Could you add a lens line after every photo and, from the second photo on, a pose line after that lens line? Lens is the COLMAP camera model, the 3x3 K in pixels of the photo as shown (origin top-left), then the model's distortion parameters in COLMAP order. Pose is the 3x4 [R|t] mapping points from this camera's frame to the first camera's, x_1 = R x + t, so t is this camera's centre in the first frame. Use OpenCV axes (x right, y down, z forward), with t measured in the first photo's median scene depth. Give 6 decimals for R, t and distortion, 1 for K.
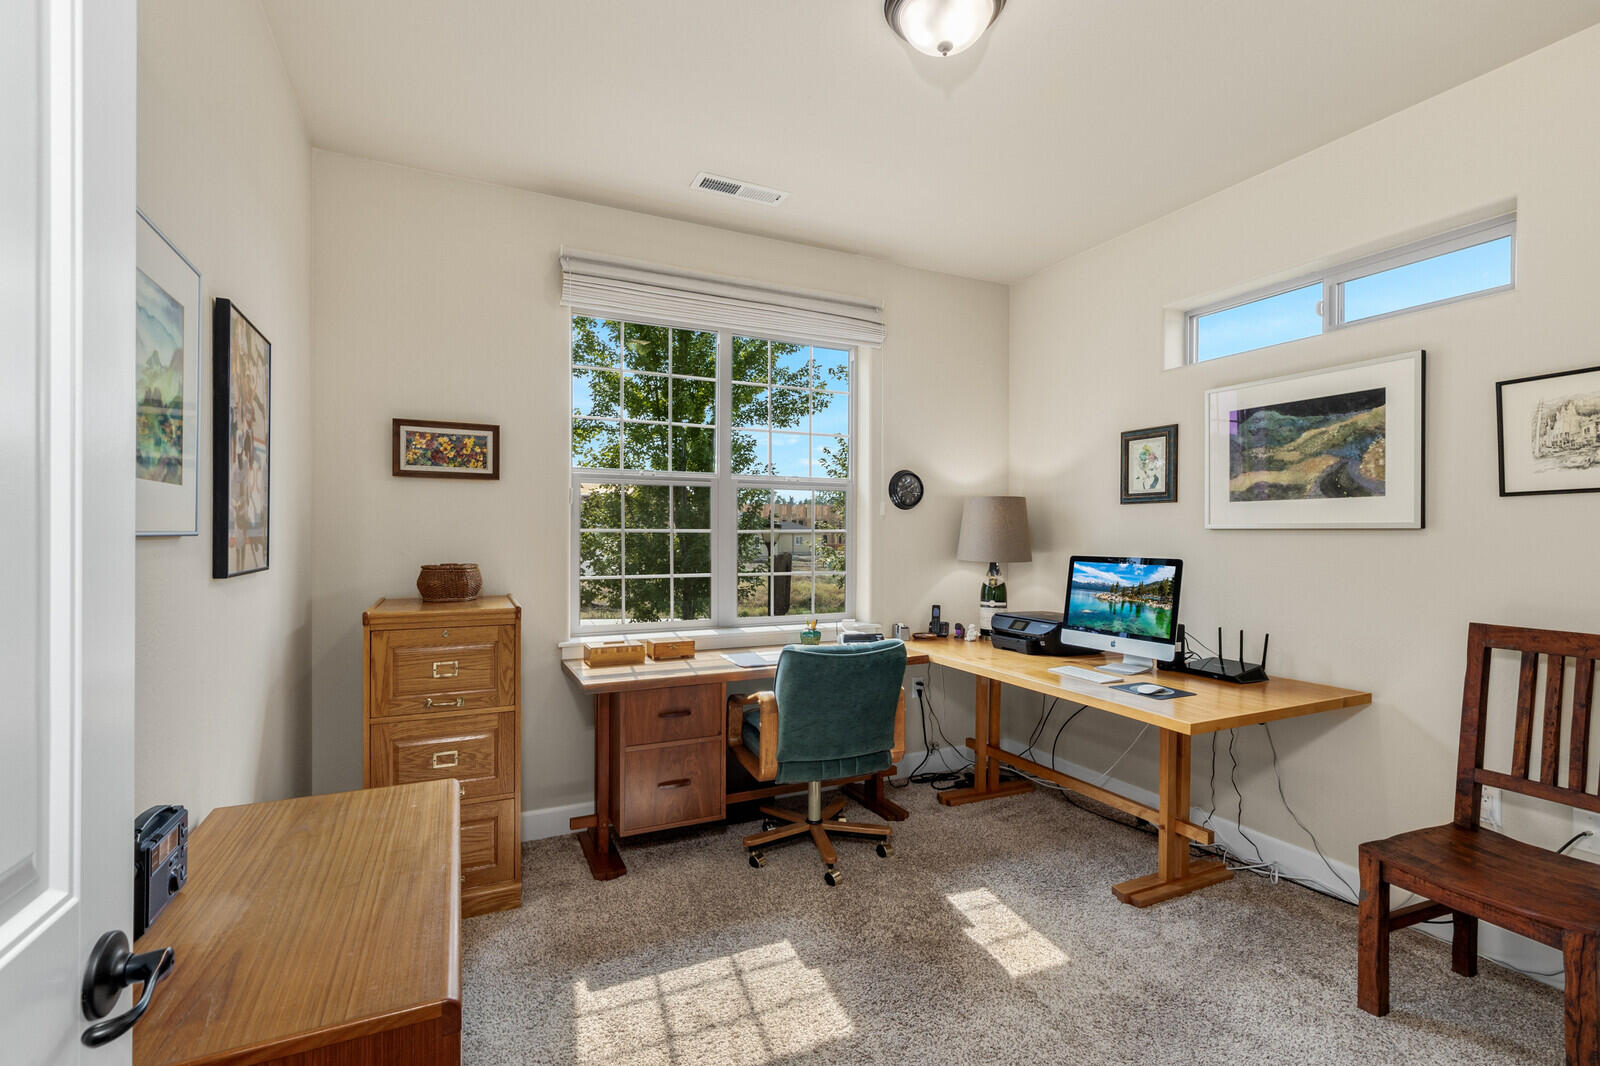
lens RADIAL K [[708.5, 0, 768.2], [0, 708.5, 546.8], [0, 0, 1]] dist [-0.000479, -0.000011]
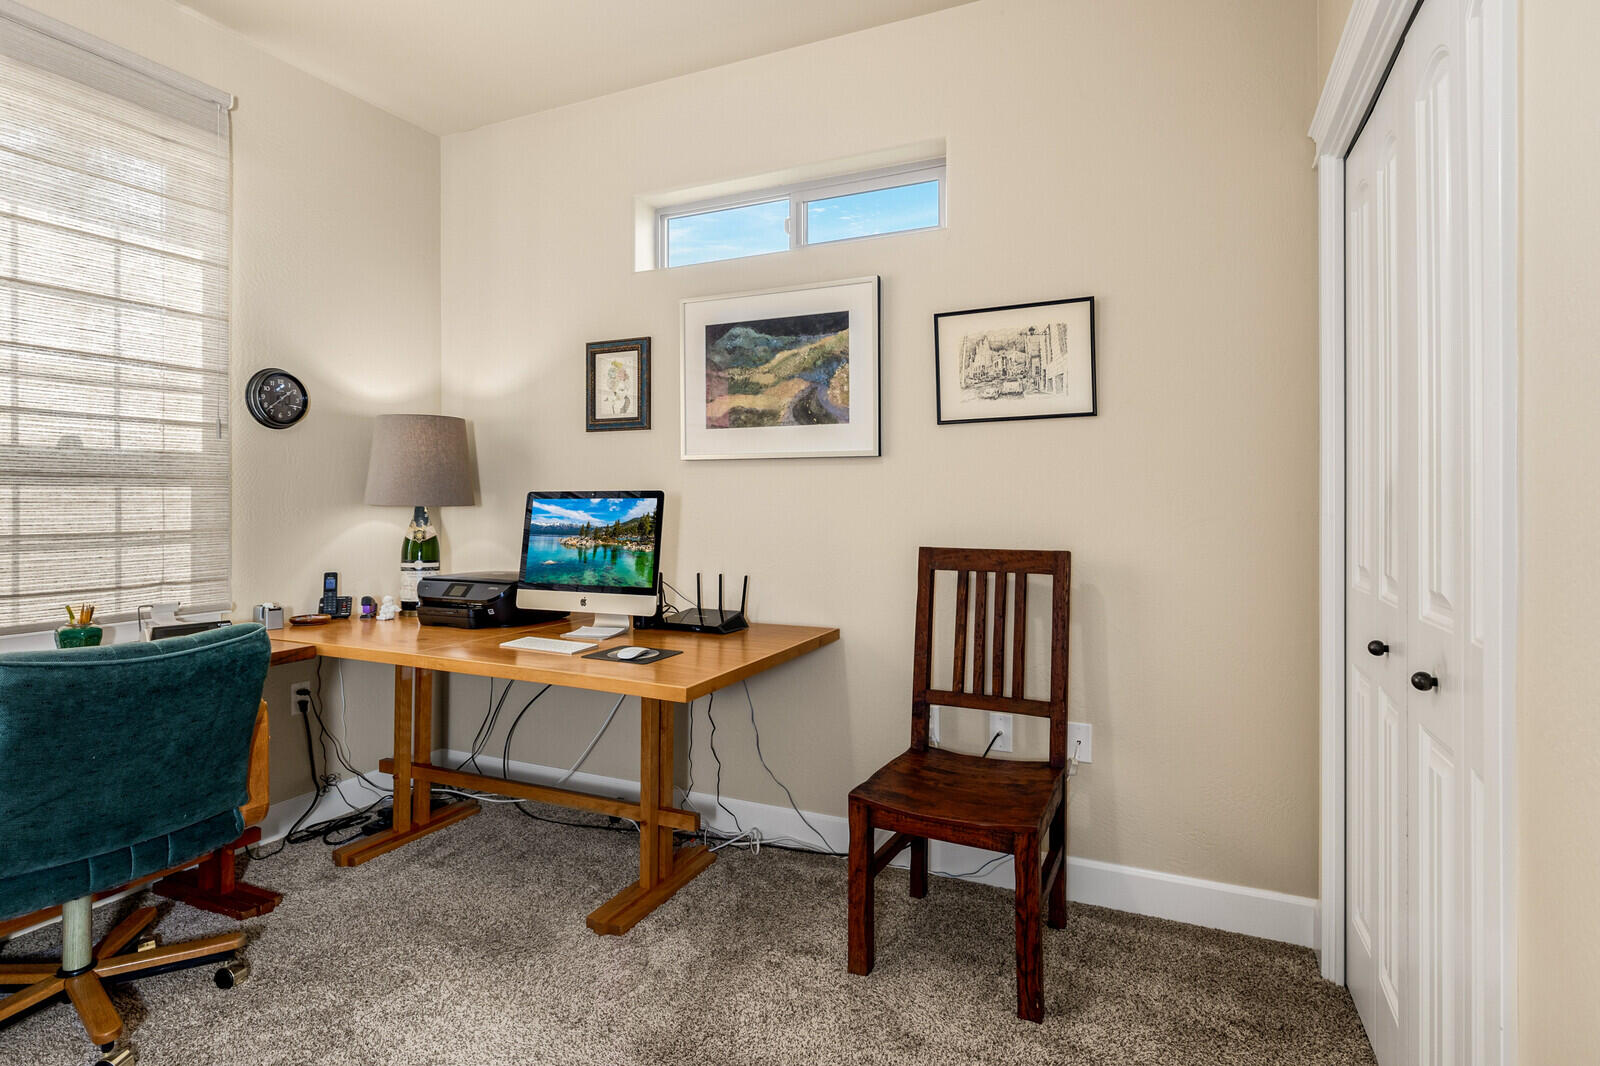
lens RADIAL K [[708.5, 0, 768.2], [0, 708.5, 546.8], [0, 0, 1]] dist [-0.000479, -0.000011]
pose [[0.724441, -0.007705, 0.689294, 0.107540], [0.001097, 0.999949, 0.010025, 0.075242], [-0.689336, -0.006506, 0.724413, 0.324266]]
